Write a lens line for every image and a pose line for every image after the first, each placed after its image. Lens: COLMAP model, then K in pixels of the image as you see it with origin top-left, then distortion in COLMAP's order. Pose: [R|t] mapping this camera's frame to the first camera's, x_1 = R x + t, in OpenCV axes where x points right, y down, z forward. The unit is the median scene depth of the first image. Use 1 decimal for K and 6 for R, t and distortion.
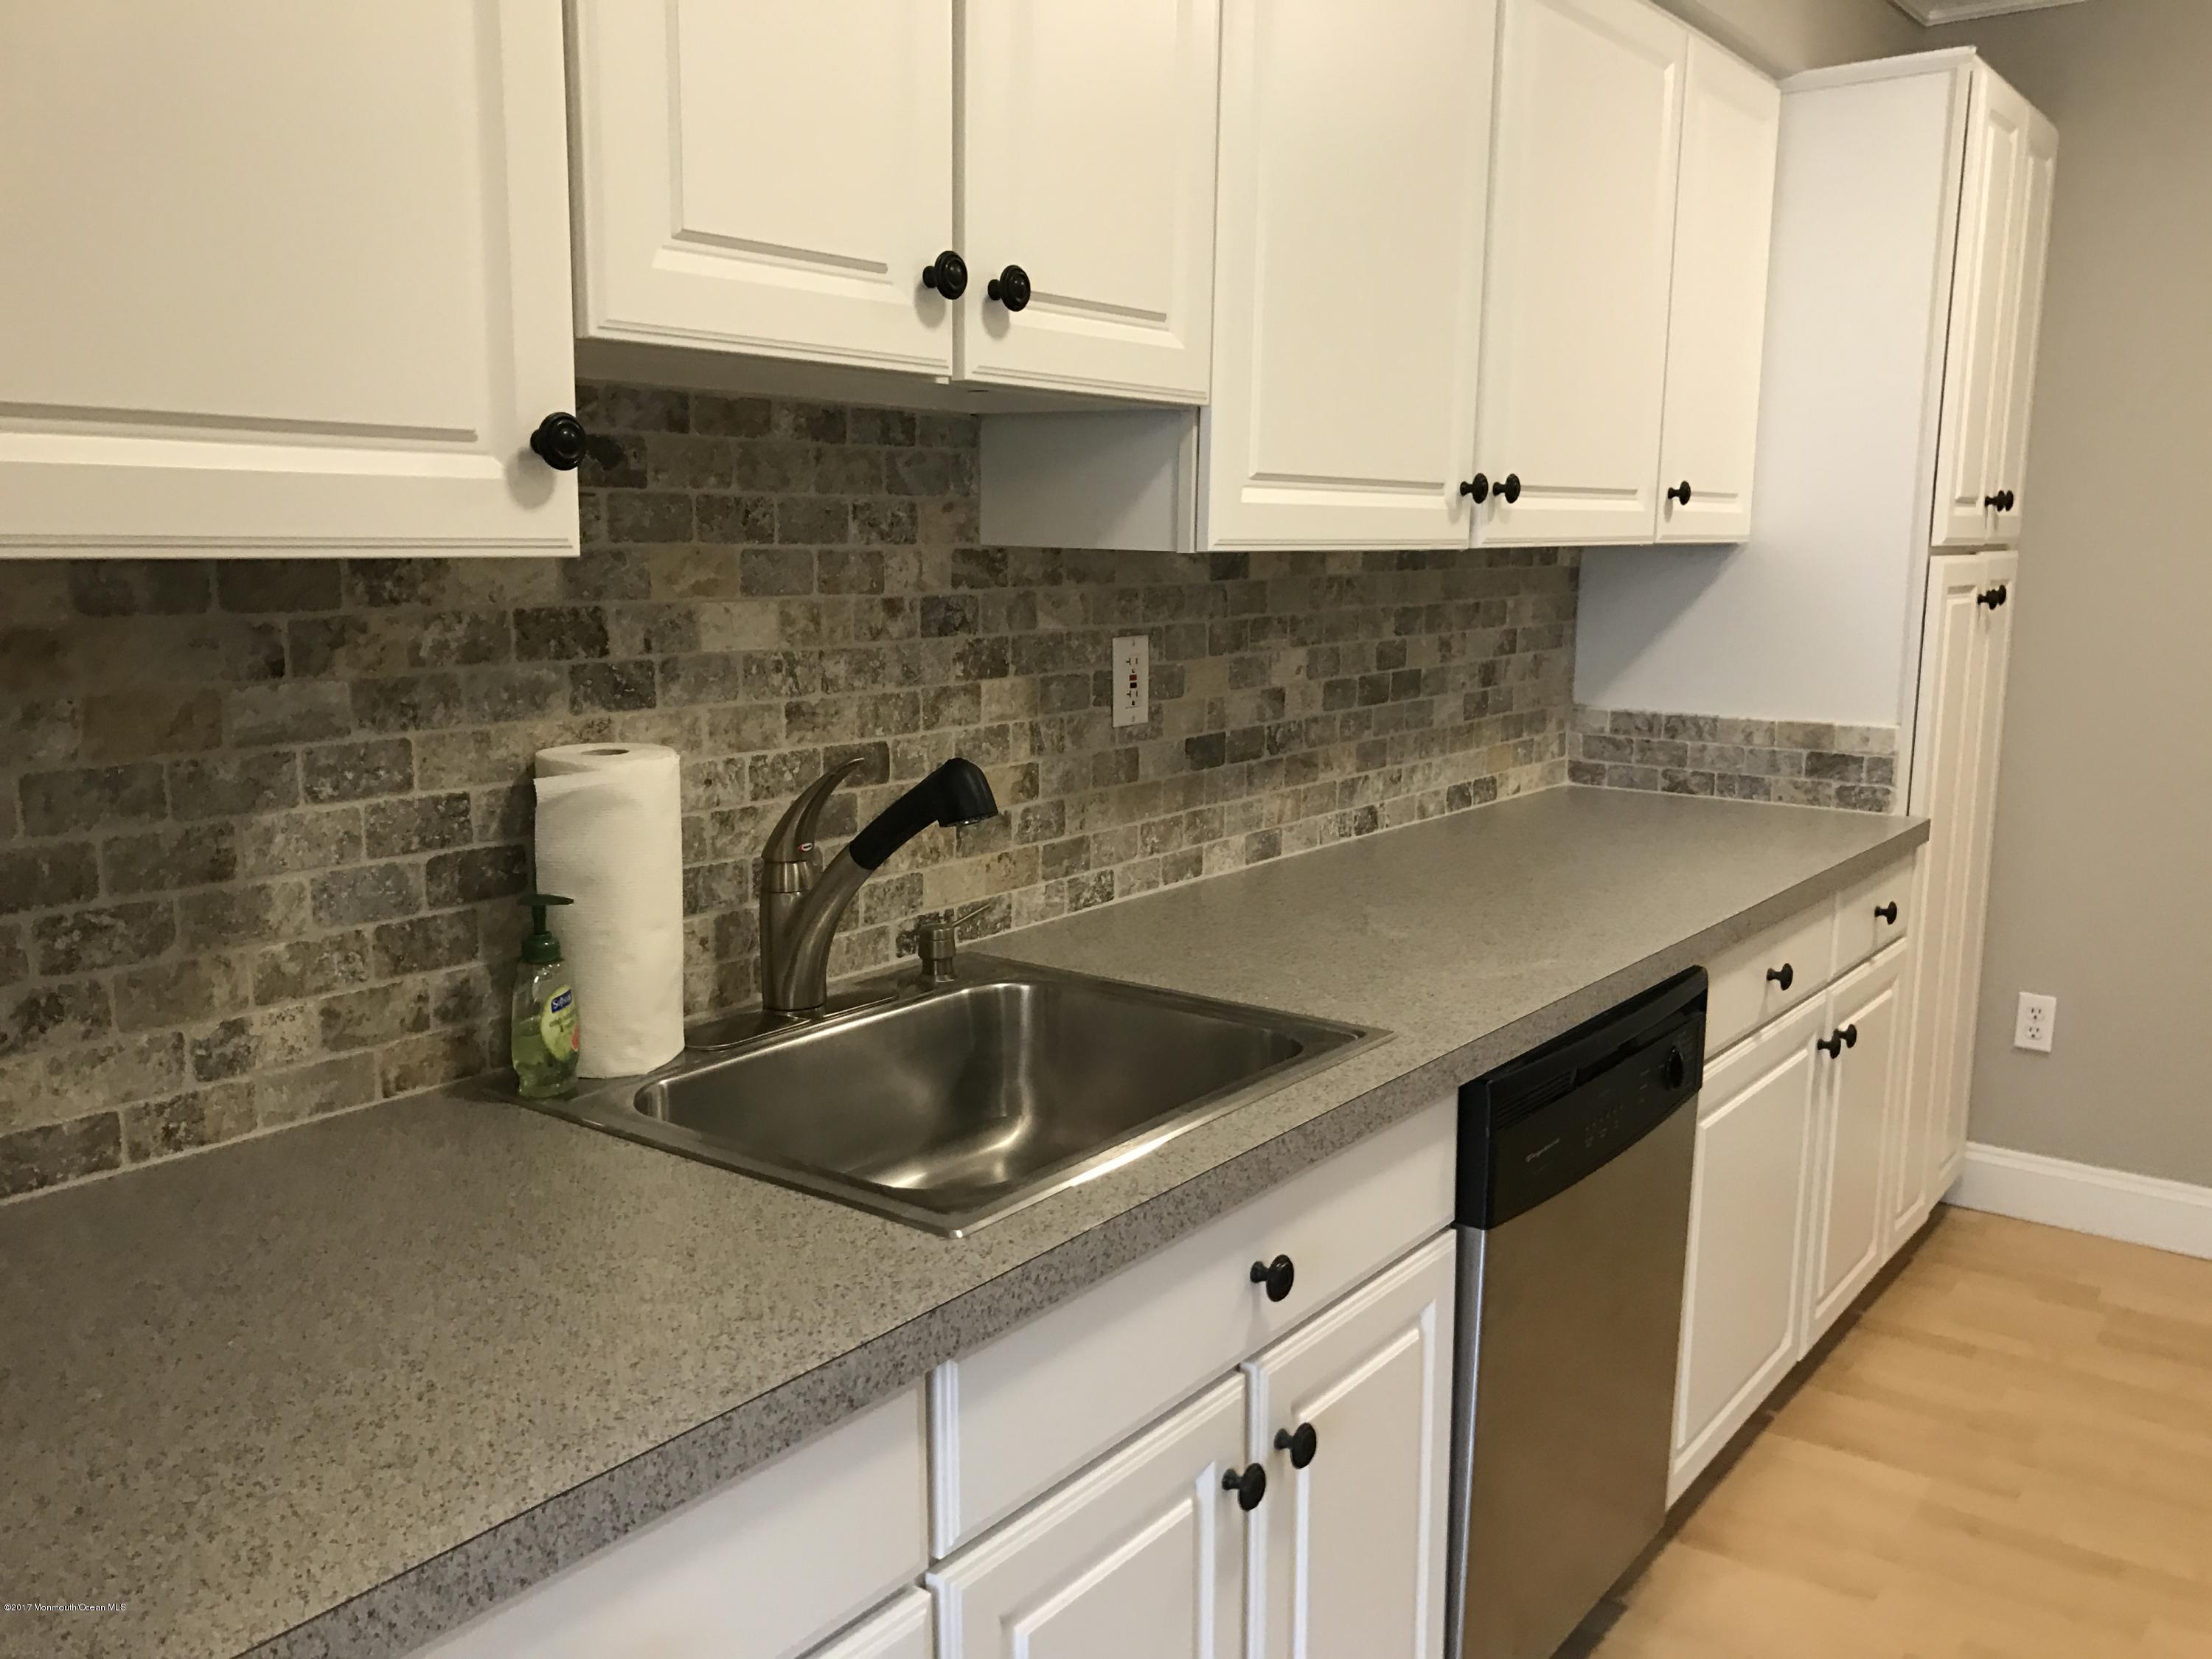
lens RADIAL K [[1793.0, 0, 1125.2], [0, 1793.0, 846.5], [0, 0, 1]] dist [0.050052, -0.084768]
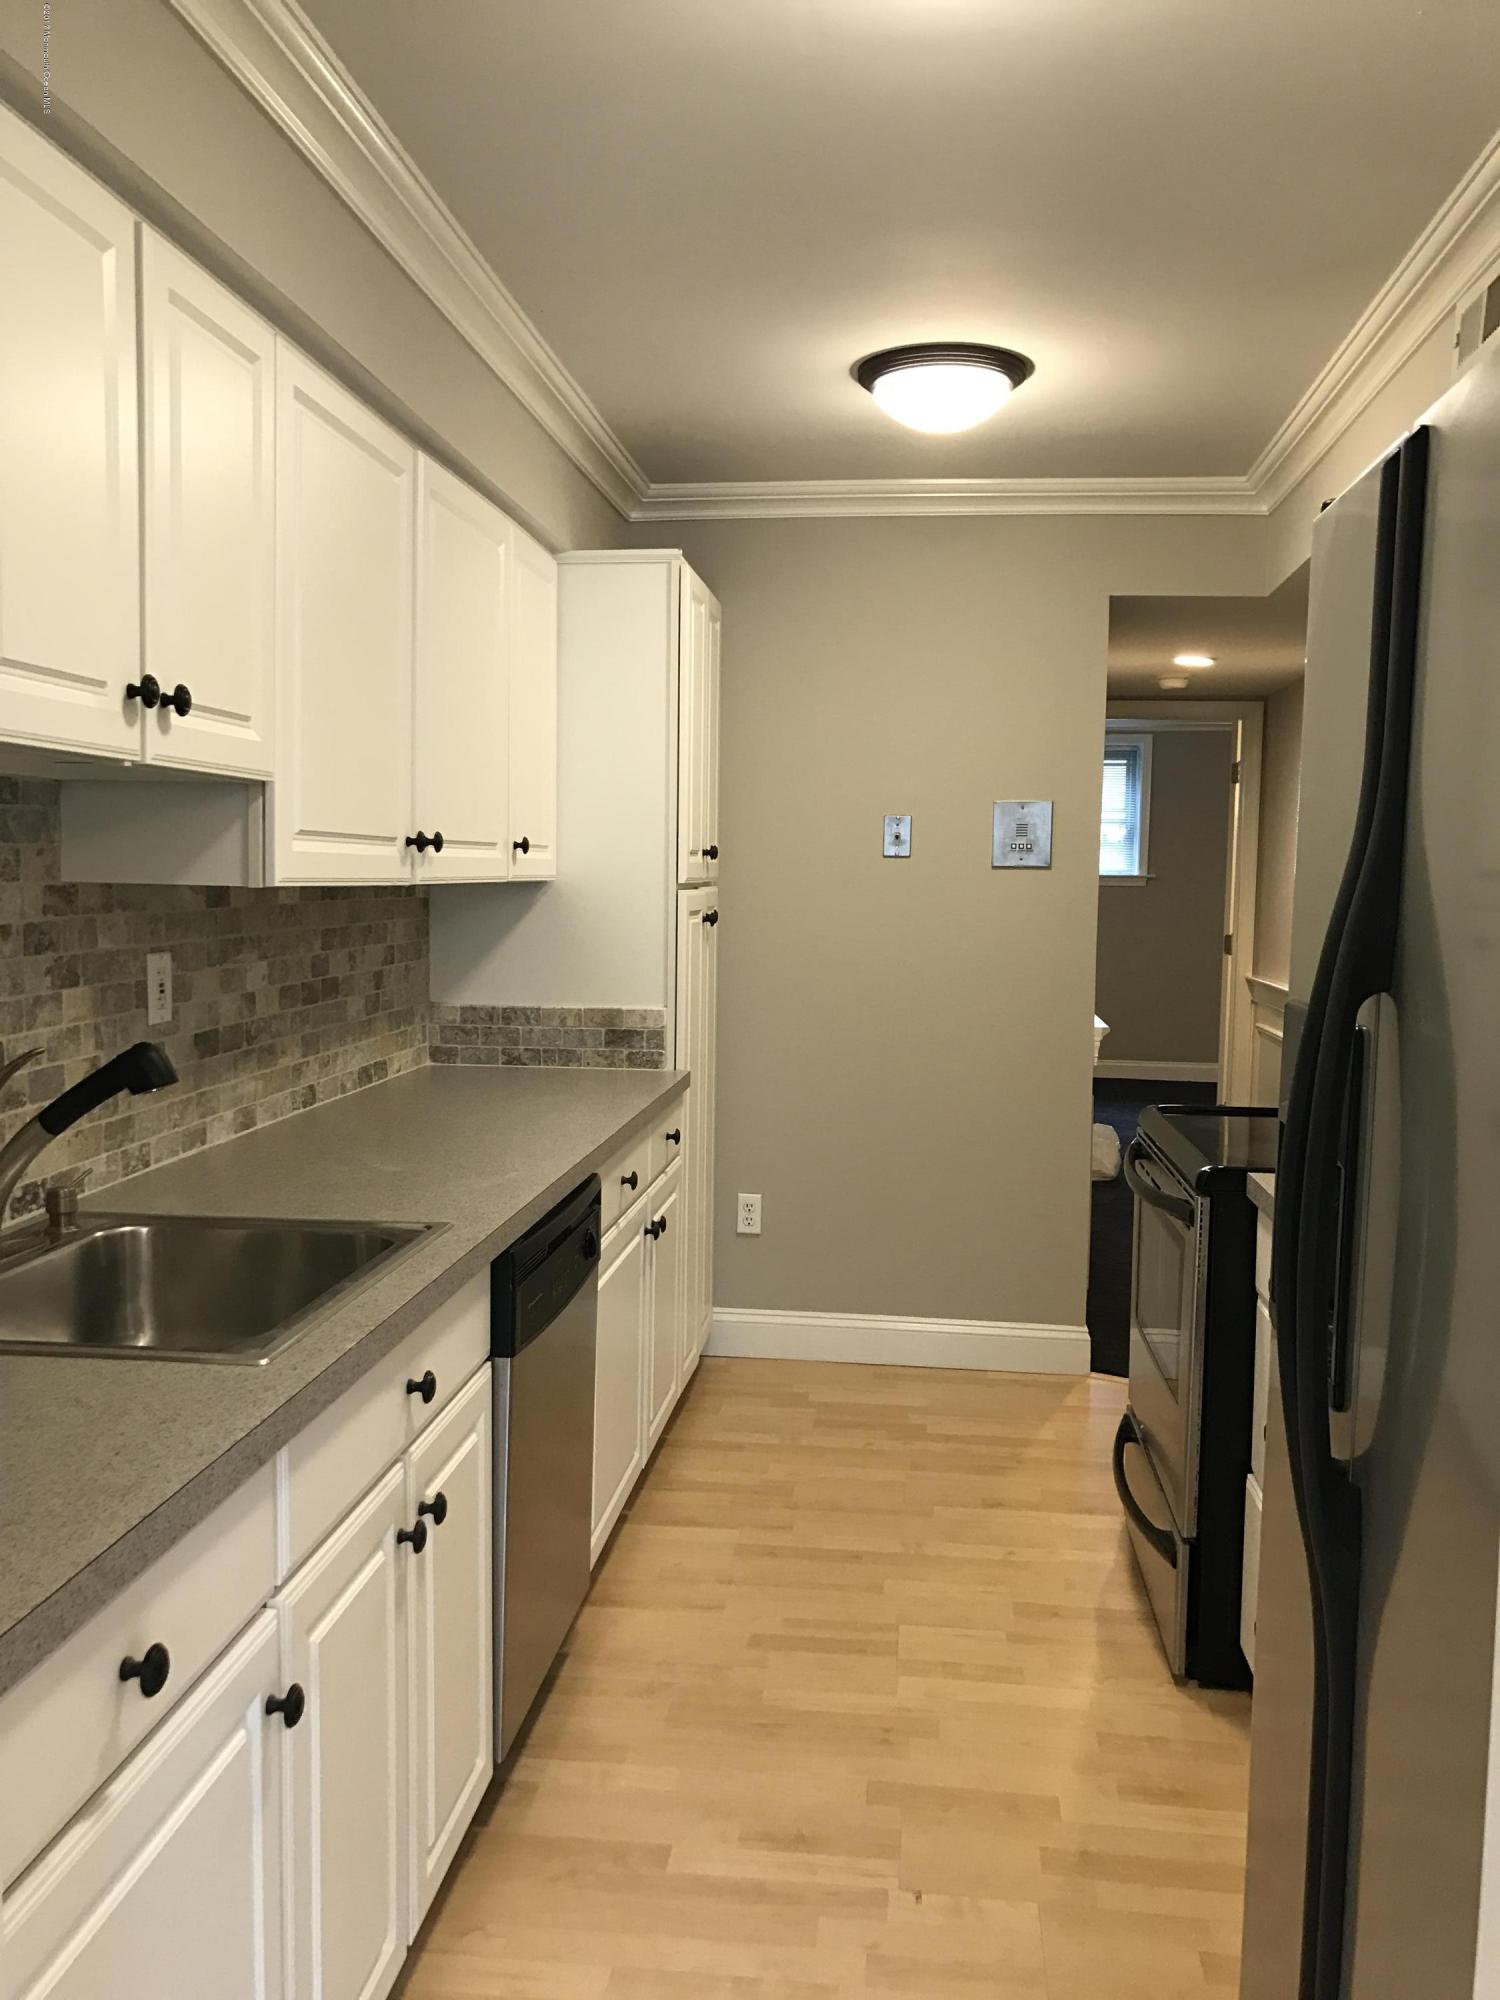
lens RADIAL K [[1621.2, 0, 760.2], [0, 1621.2, 994.8], [0, 0, 1]] dist [0.050052, -0.084768]
pose [[0.857622, -0.034406, 0.513128, -0.213466], [0.082142, 0.994115, -0.070632, 0.025719], [-0.507678, 0.102725, 0.855401, -0.176995]]
